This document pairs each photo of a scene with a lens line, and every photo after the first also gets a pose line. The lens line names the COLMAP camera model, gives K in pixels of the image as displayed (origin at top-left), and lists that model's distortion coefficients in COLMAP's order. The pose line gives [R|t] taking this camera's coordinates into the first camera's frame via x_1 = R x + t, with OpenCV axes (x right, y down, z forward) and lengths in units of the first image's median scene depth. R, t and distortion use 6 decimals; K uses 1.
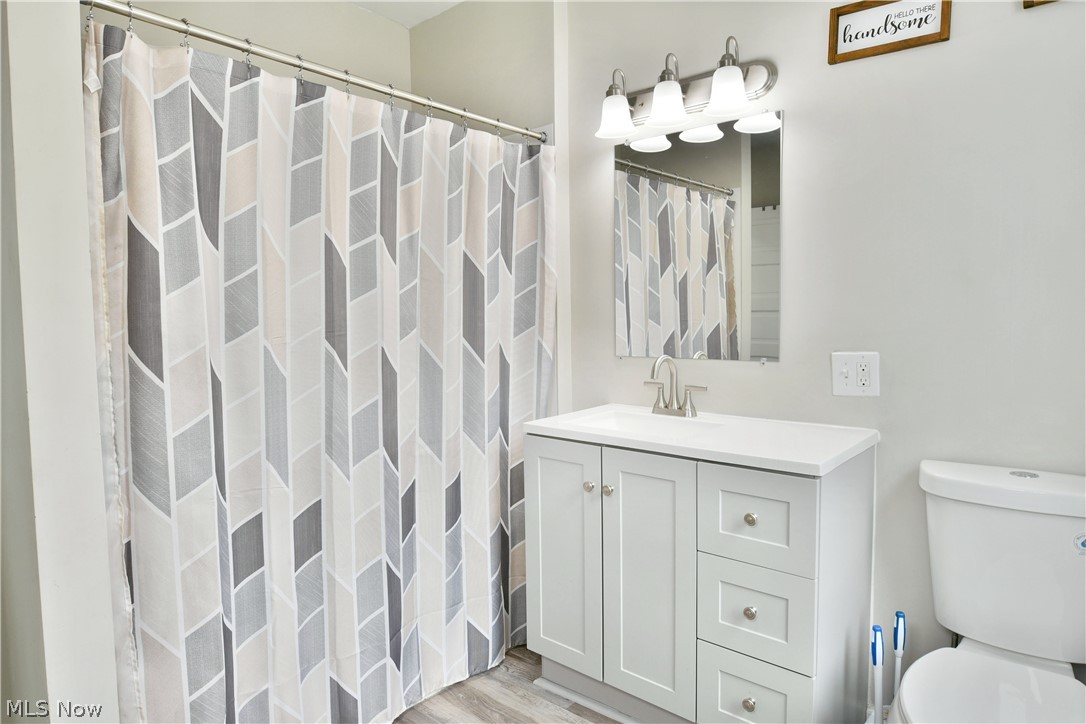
lens RADIAL K [[654.7, 0, 536.1], [0, 654.7, 357.6], [0, 0, 1]] dist [-0.015572, -0.002454]
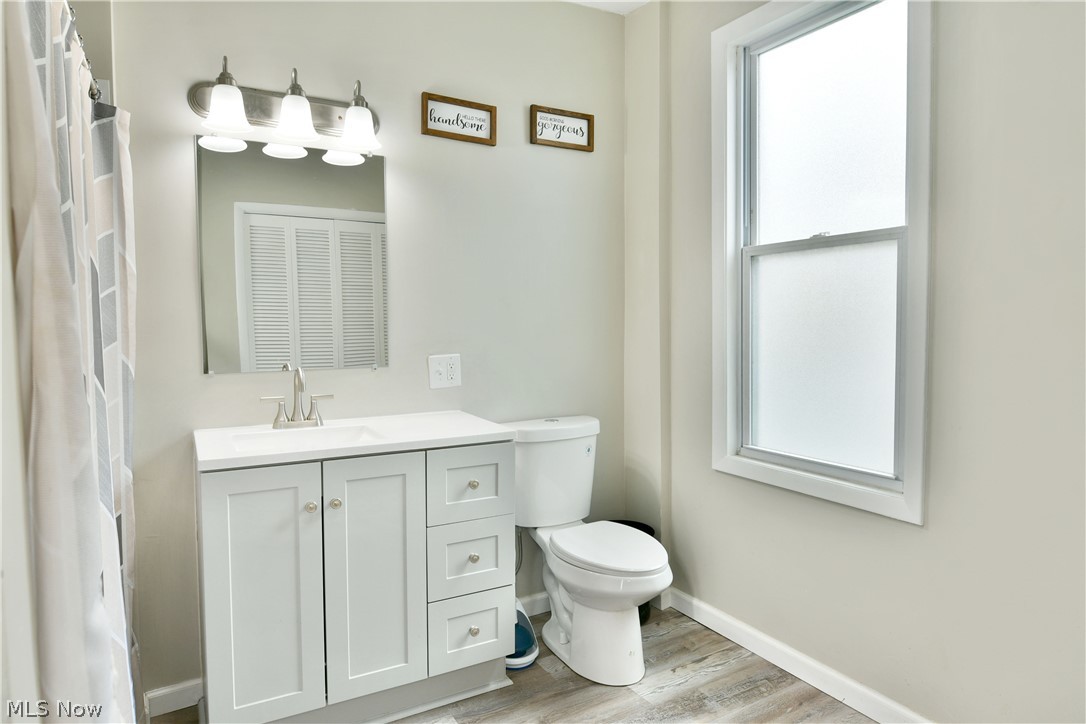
lens RADIAL K [[654.7, 0, 536.1], [0, 654.7, 357.6], [0, 0, 1]] dist [-0.015572, -0.002454]
pose [[0.334118, -0.042810, 0.941559, -0.717180], [0.062325, 0.997785, 0.023250, -0.022127], [-0.940468, 0.050914, 0.336046, 0.373146]]
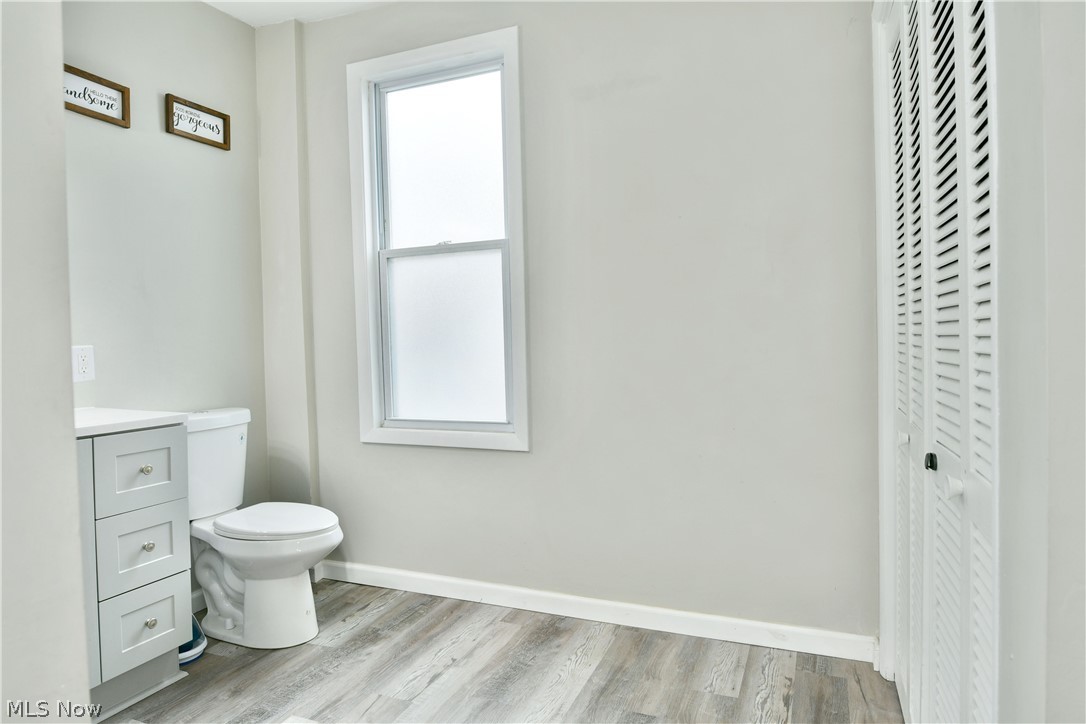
lens RADIAL K [[654.7, 0, 536.1], [0, 654.7, 357.6], [0, 0, 1]] dist [-0.015572, -0.002454]
pose [[-0.302672, -0.008618, 0.953056, -0.931733], [0.085734, 0.995659, 0.036231, 0.043255], [-0.949231, 0.092675, -0.300620, 0.550649]]
